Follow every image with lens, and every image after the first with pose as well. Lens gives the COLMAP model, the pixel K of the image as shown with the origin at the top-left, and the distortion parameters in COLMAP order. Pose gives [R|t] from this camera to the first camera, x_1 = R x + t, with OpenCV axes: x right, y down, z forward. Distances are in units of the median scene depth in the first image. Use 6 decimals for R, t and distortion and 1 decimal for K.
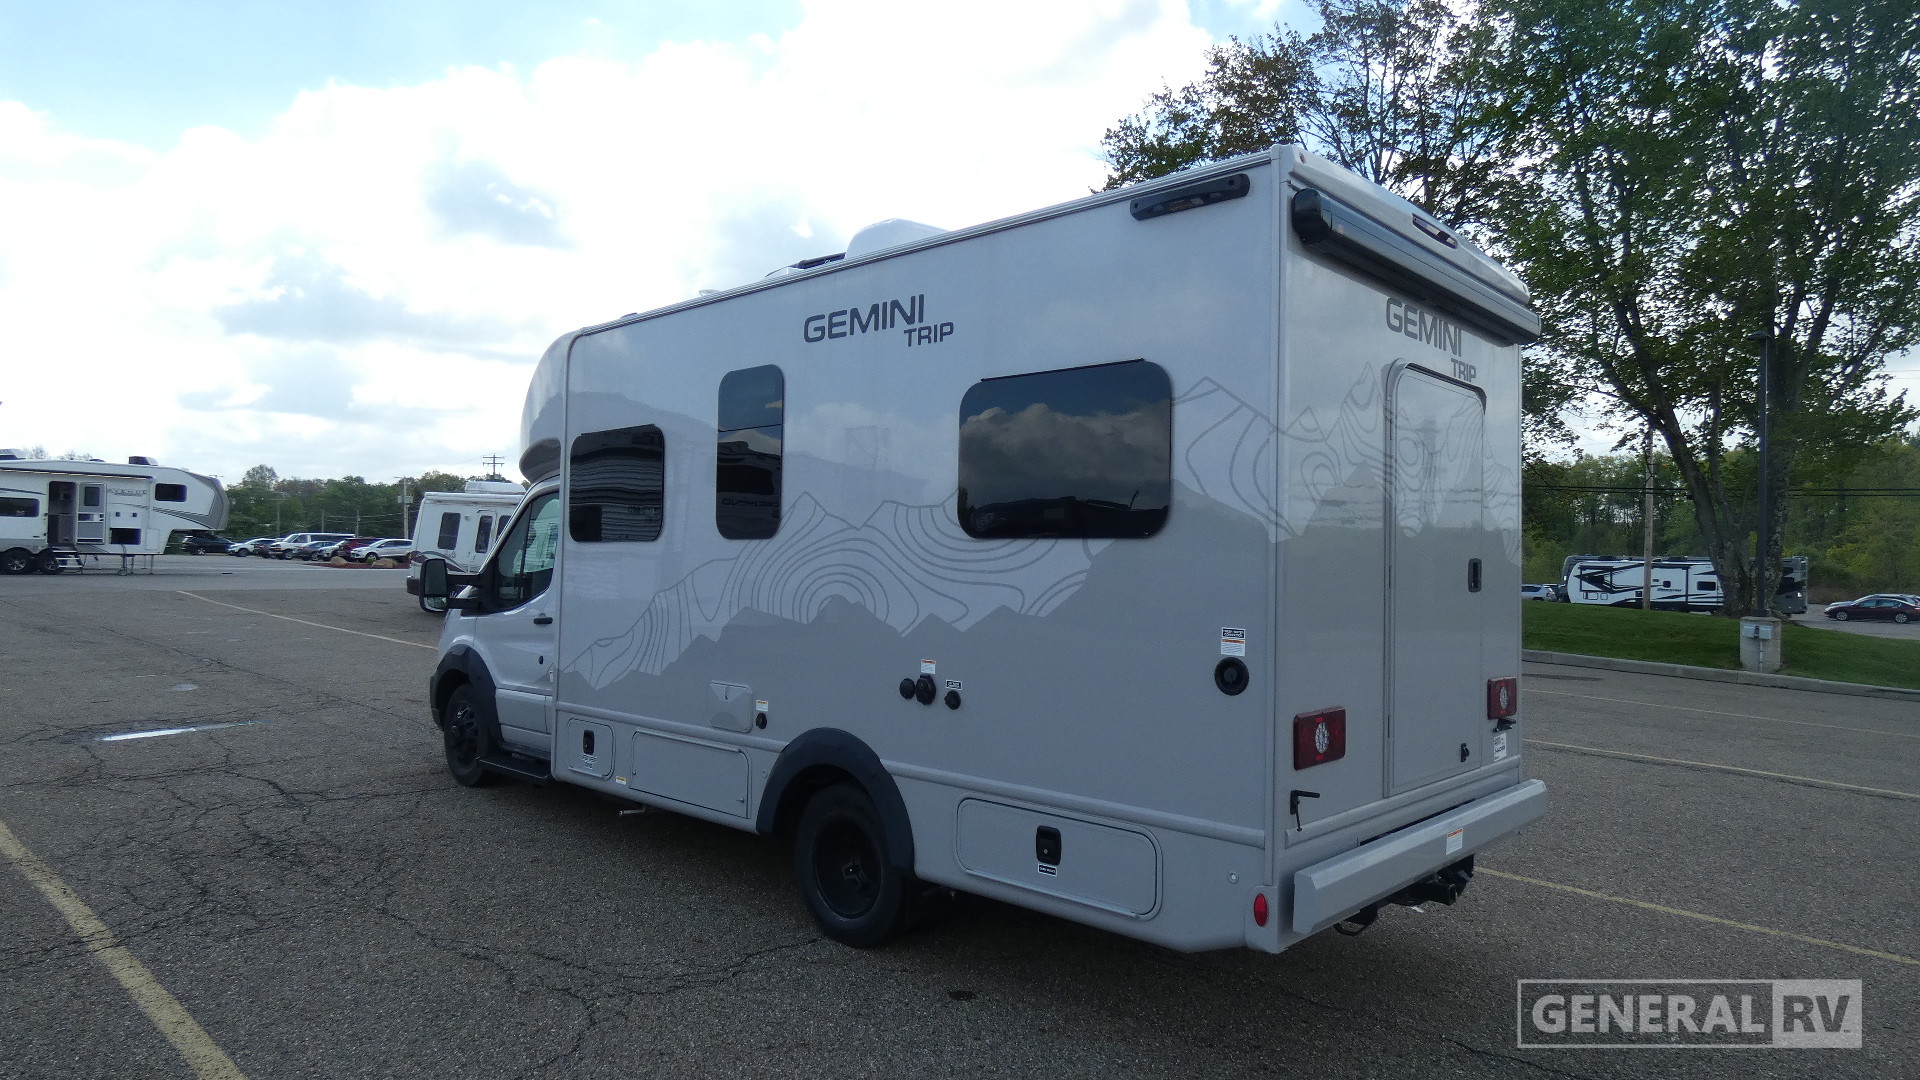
lens RADIAL K [[1149.4, 0, 962.1], [0, 1149.4, 539.1], [0, 0, 1]] dist [0.001882, -0.003630]
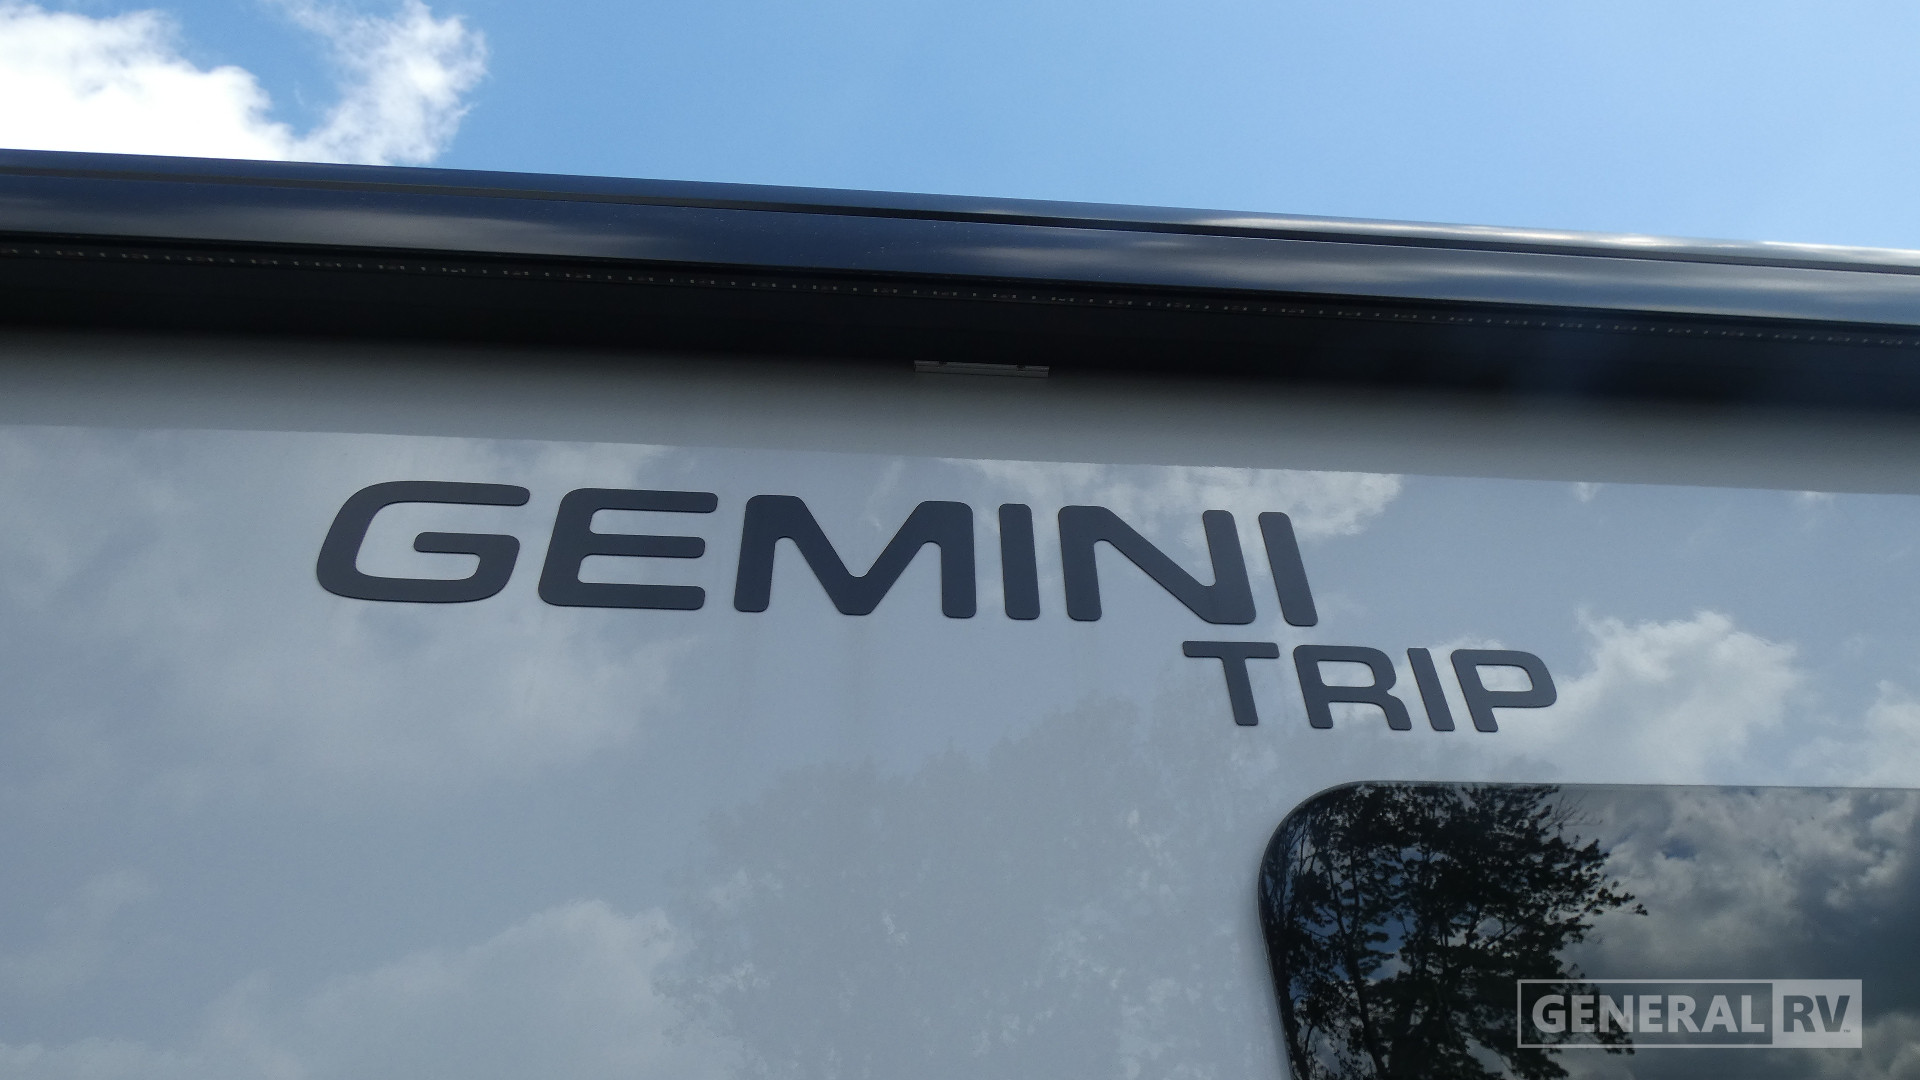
lens RADIAL K [[1149.4, 0, 965.9], [0, 1149.4, 538.4], [0, 0, 1]] dist [0.001882, -0.003630]
pose [[0.671507, 0.439088, 0.596892, -0.176036], [0.018415, 0.795386, -0.605823, -0.076909], [-0.740769, 0.417806, 0.526022, 0.846412]]
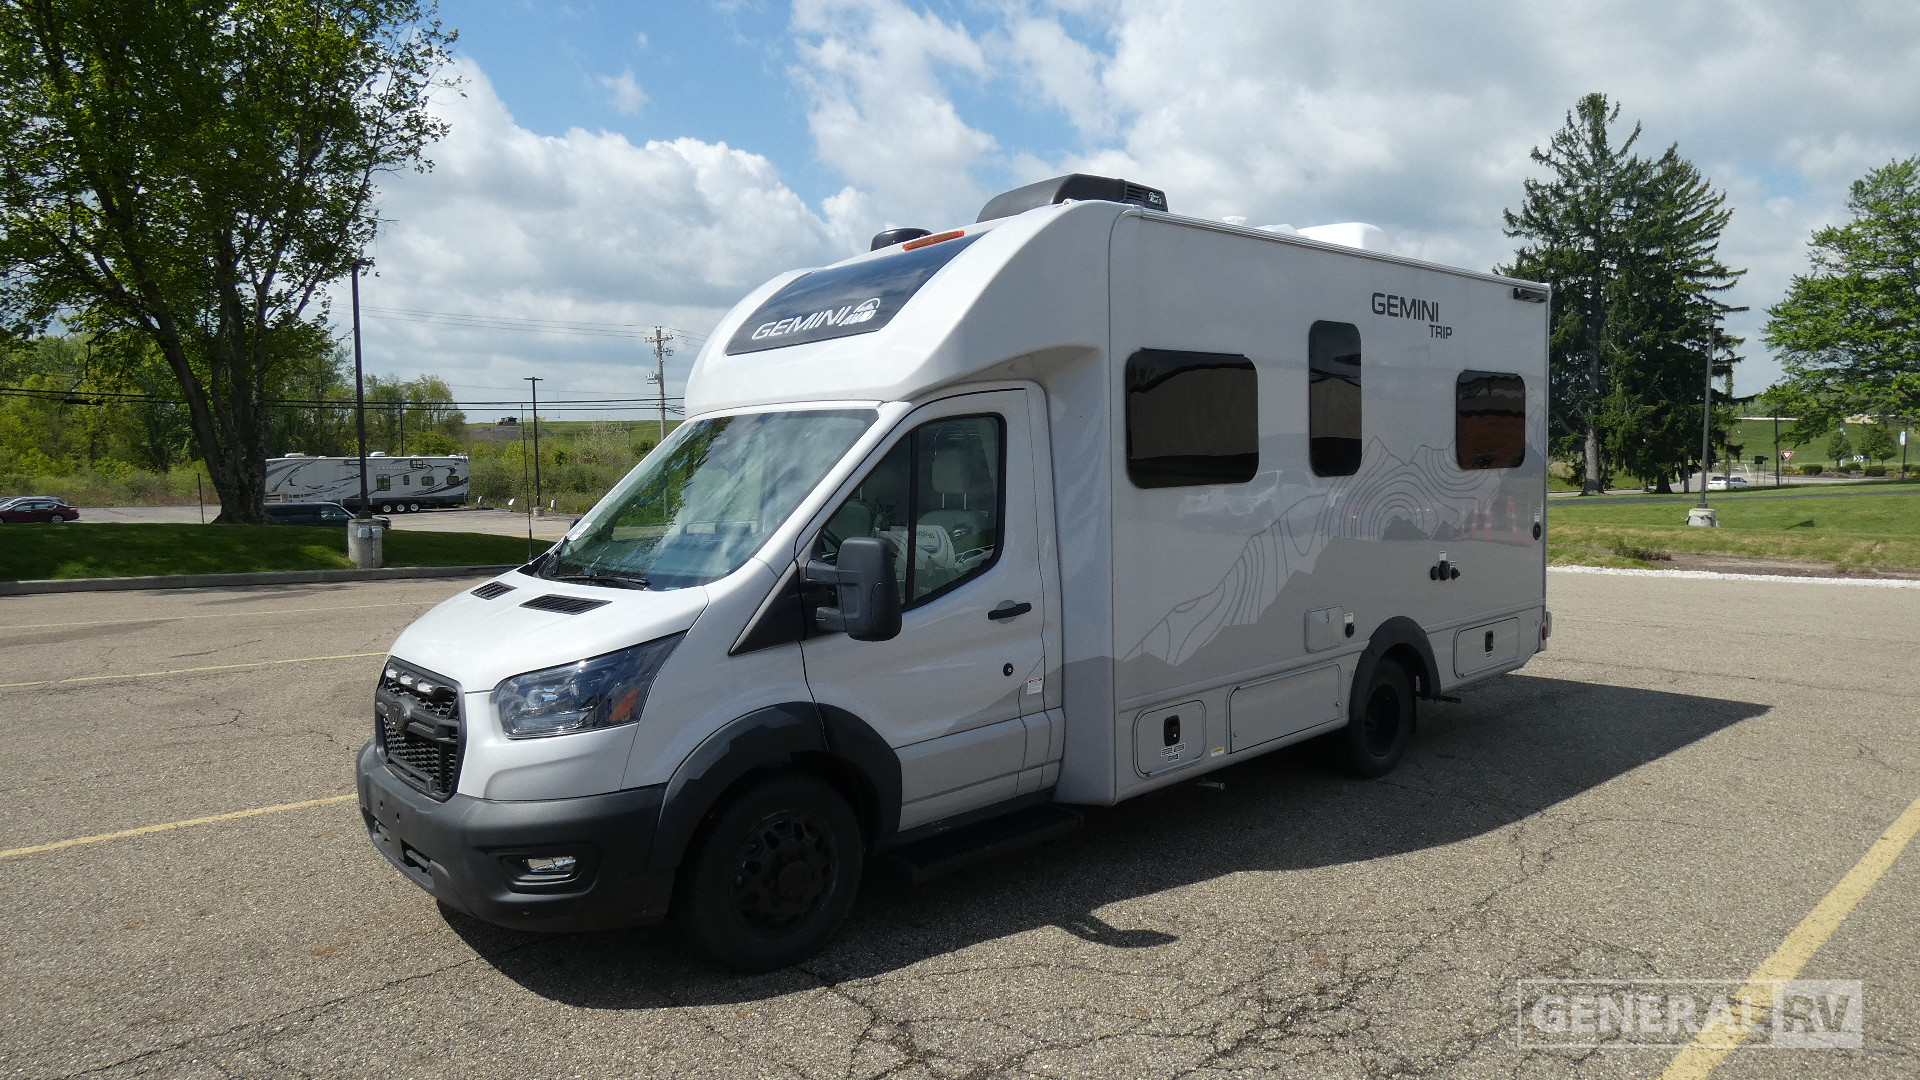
lens RADIAL K [[1149.4, 0, 954.4], [0, 1149.4, 536.5], [0, 0, 1]] dist [0.001882, -0.003630]
pose [[0.093317, -0.086486, 0.991873, -1.413199], [0.002235, 0.996236, 0.086656, -0.041469], [-0.995634, -0.005869, 0.093159, 1.333161]]
